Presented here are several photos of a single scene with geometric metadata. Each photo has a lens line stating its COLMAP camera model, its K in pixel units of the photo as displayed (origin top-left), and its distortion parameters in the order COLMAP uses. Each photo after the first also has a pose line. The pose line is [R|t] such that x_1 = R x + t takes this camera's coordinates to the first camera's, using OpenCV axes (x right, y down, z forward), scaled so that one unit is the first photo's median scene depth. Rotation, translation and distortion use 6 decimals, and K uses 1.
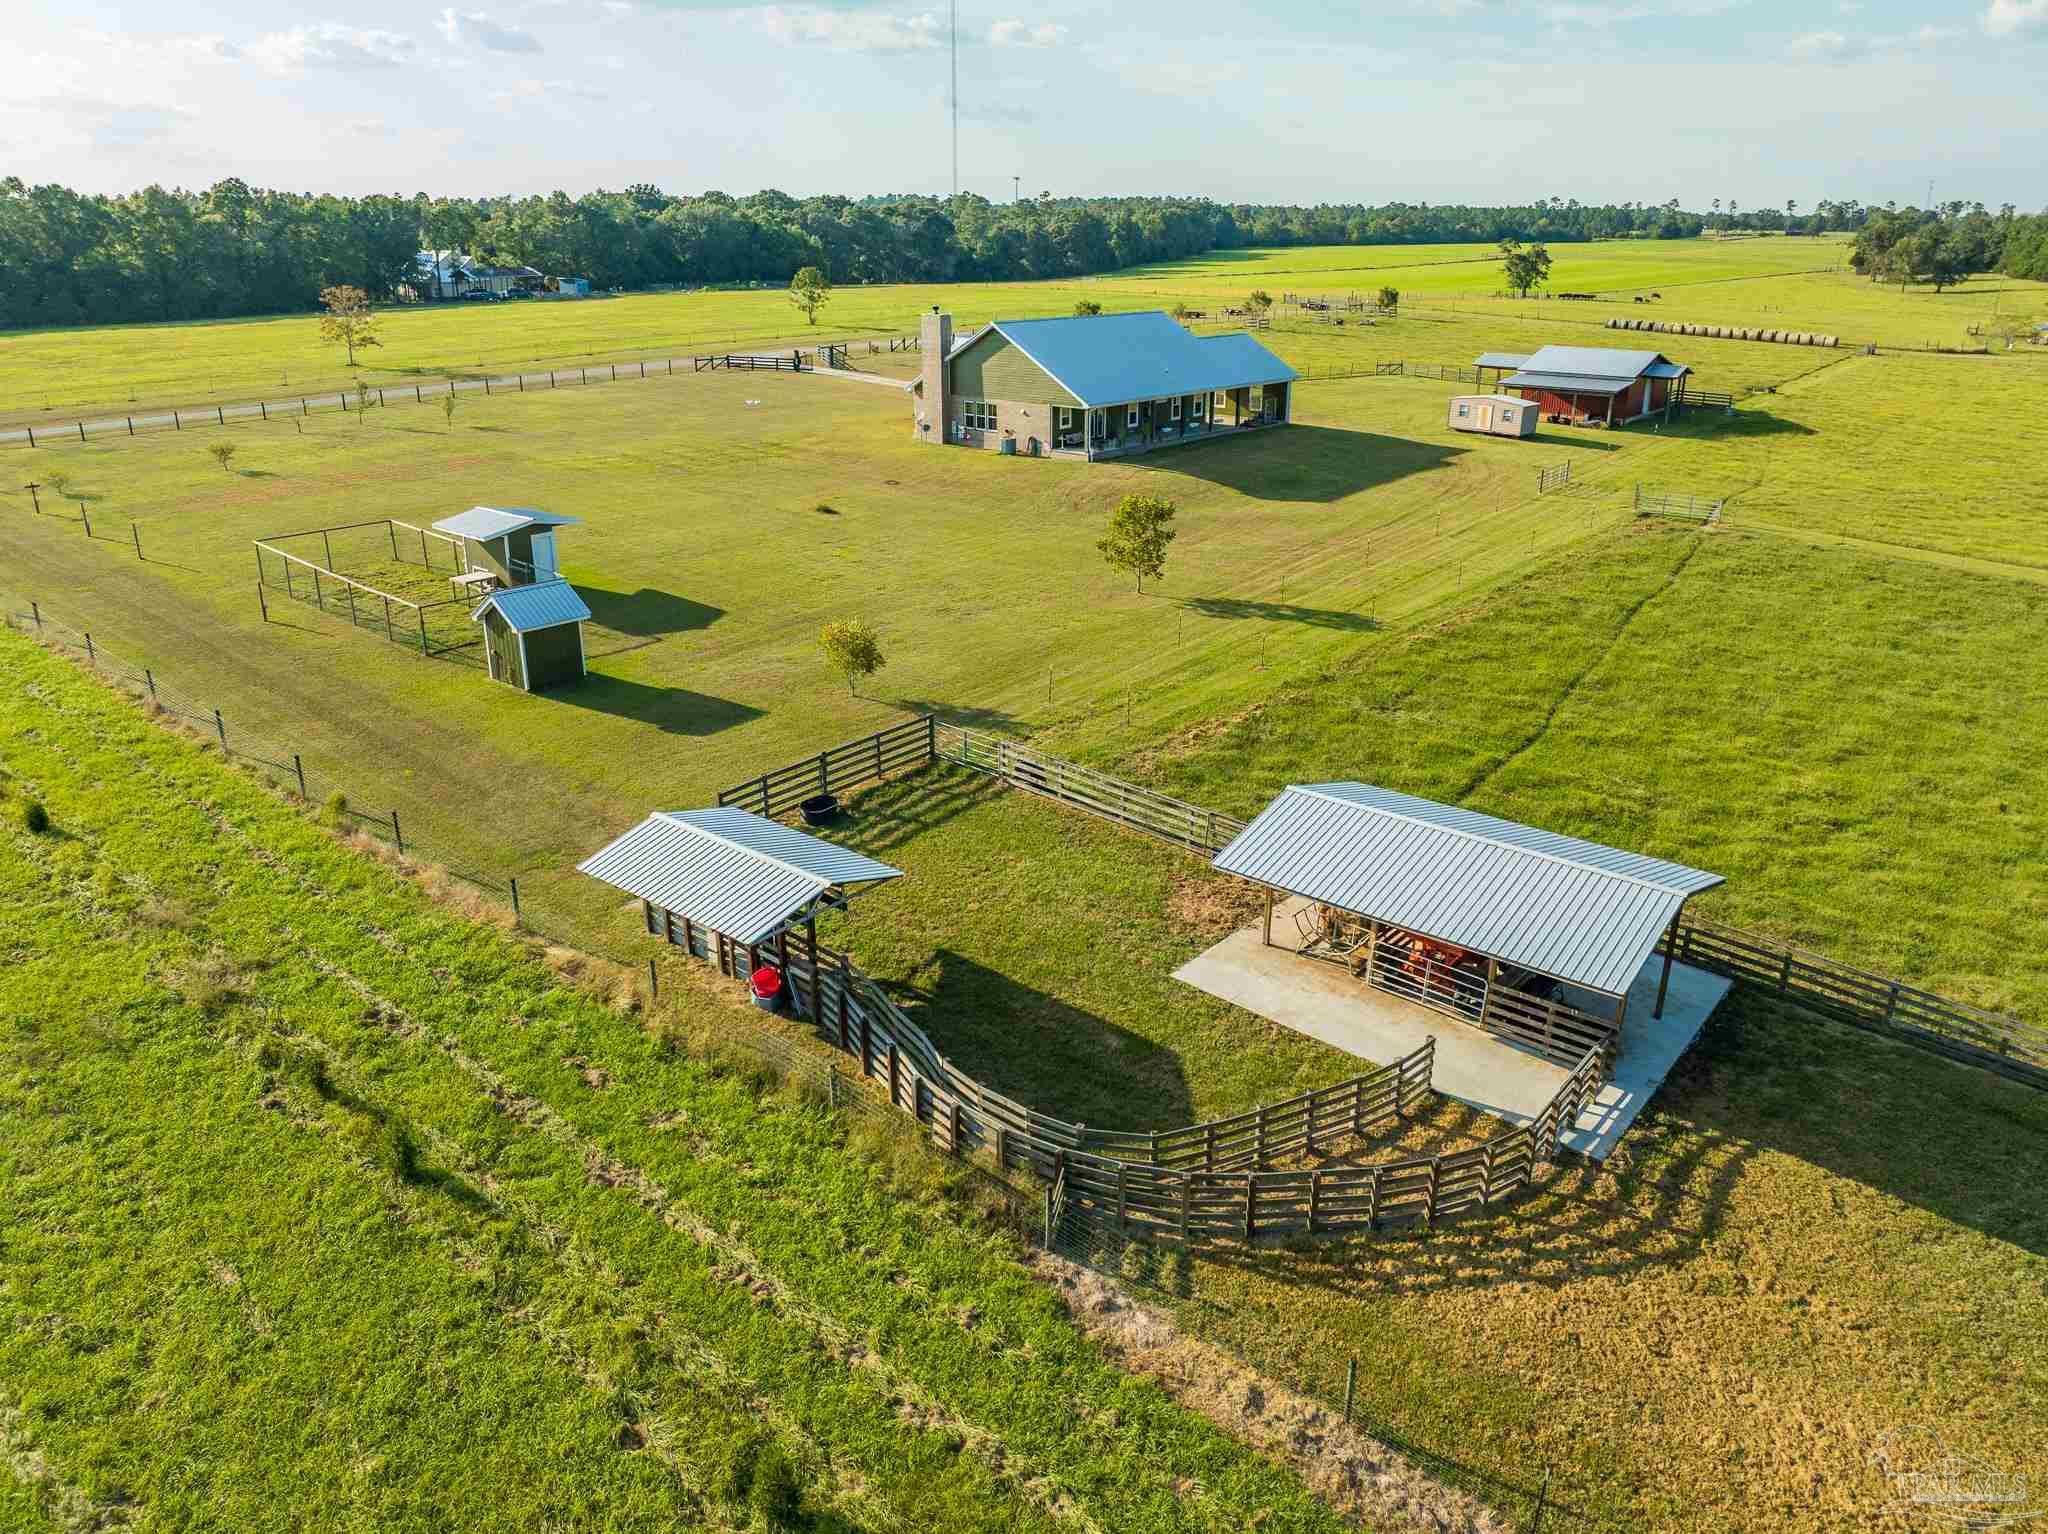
lens RADIAL K [[1441.5, 0, 1036.7], [0, 1441.5, 771.9], [0, 0, 1]] dist [-0.054383, 0.031072]
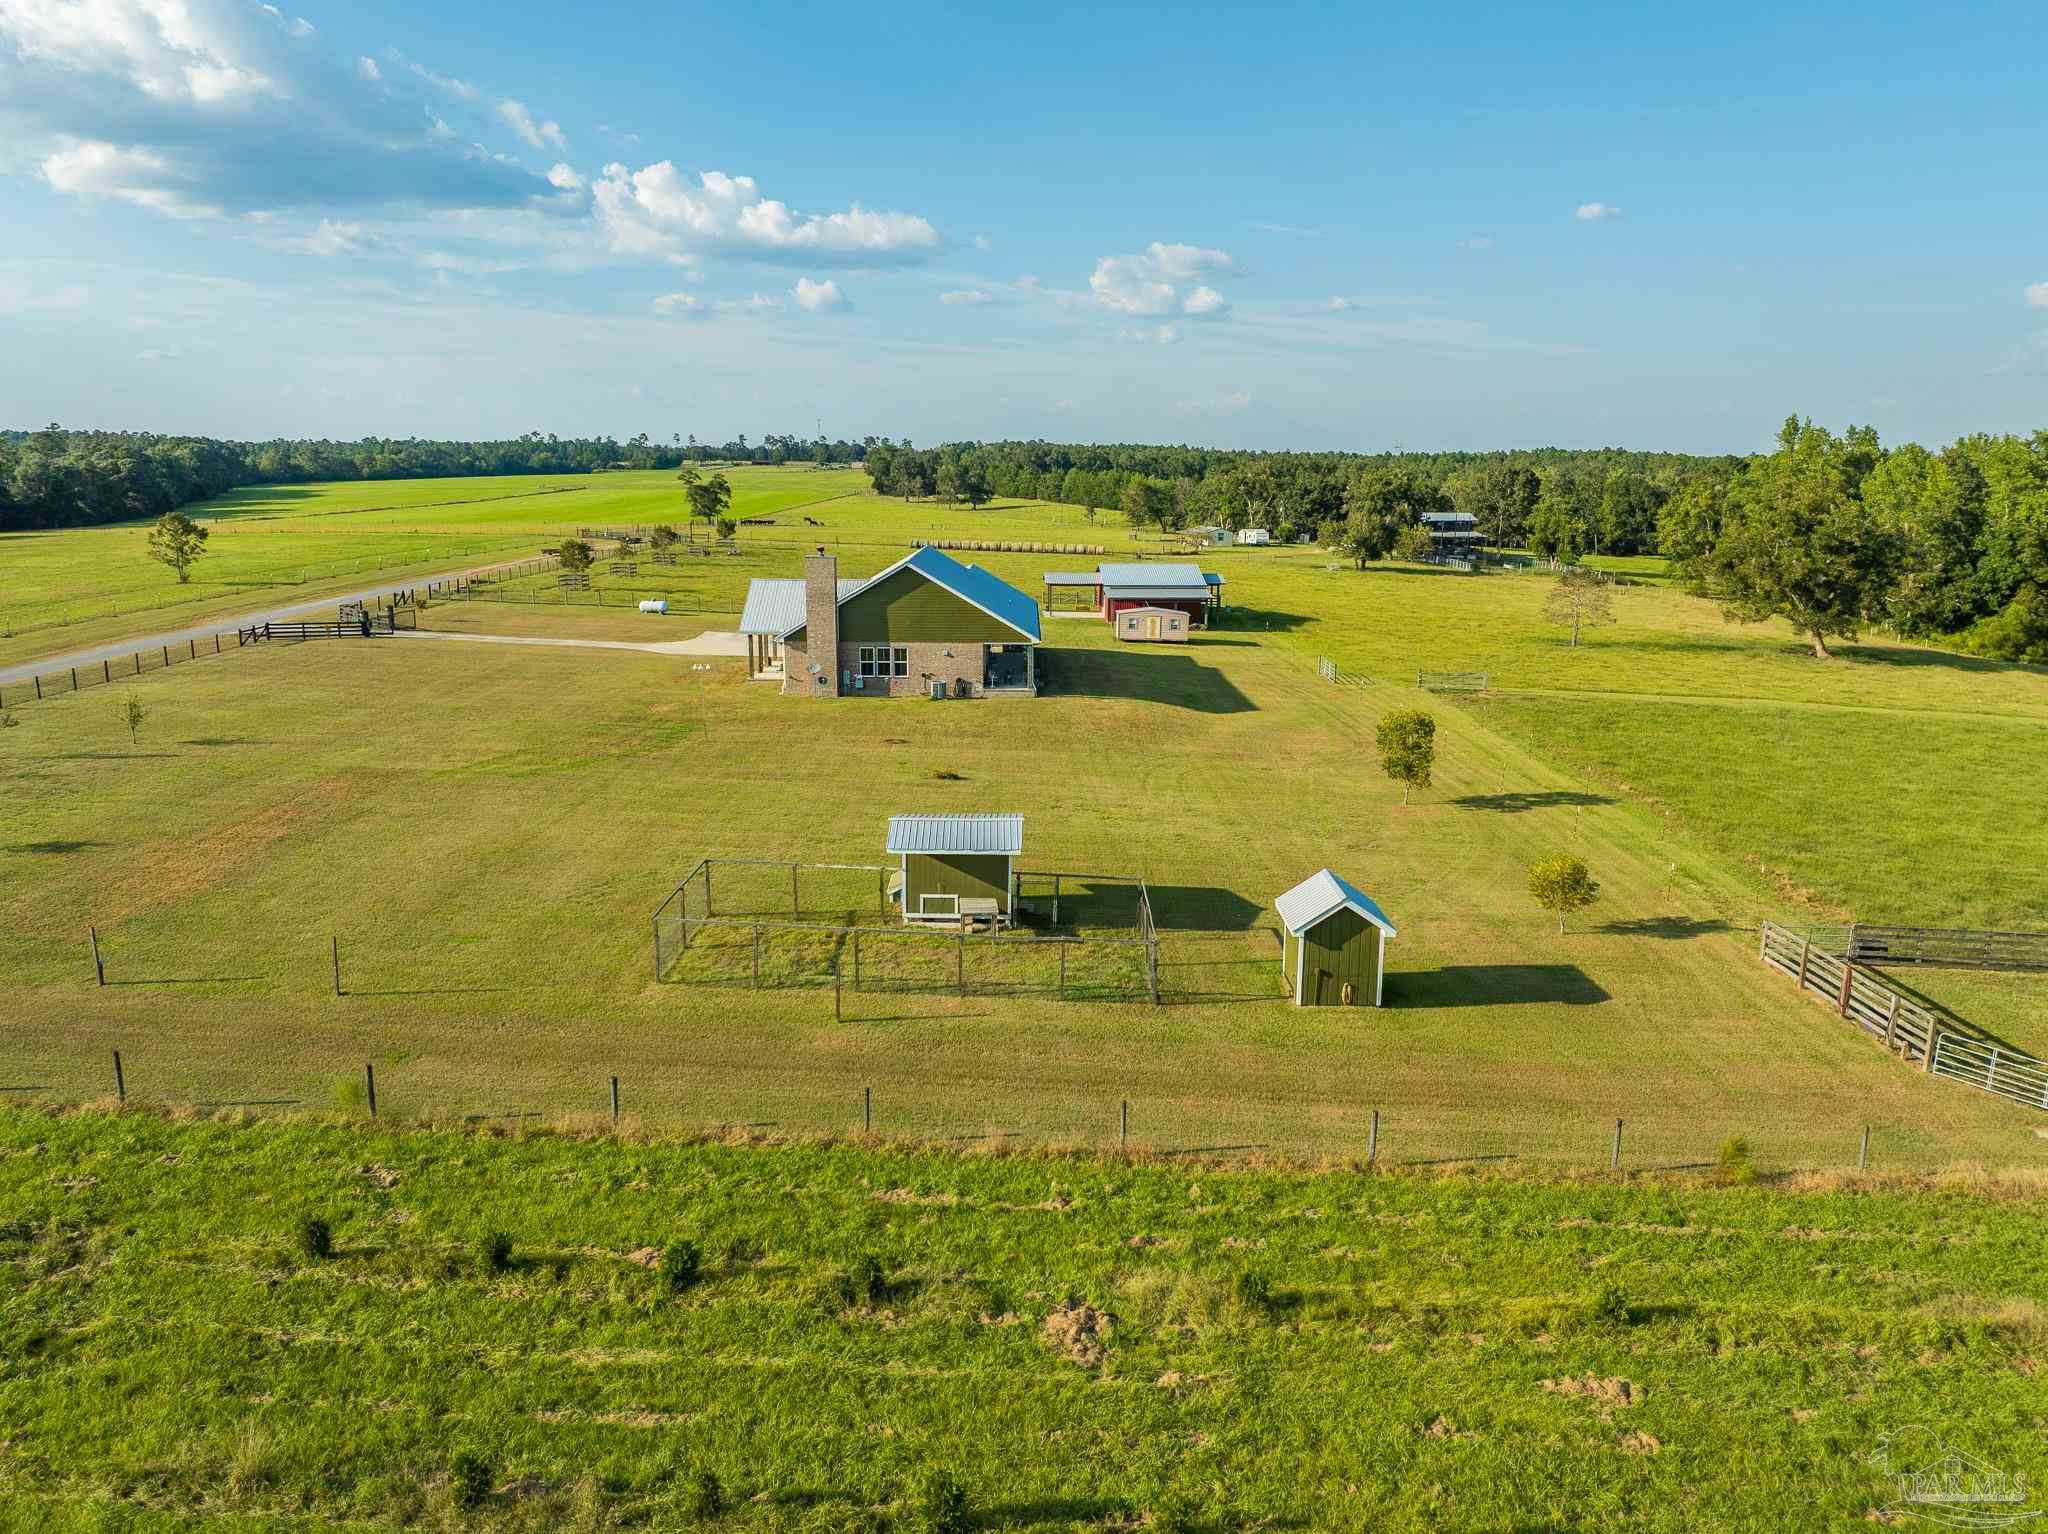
lens RADIAL K [[1441.5, 0, 1036.7], [0, 1441.5, 771.9], [0, 0, 1]] dist [-0.054383, 0.031072]
pose [[0.760046, -0.132186, 0.636284, -0.477382], [0.226238, 0.971669, -0.068382, -0.083046], [-0.609218, 0.195925, 0.768418, 0.221081]]
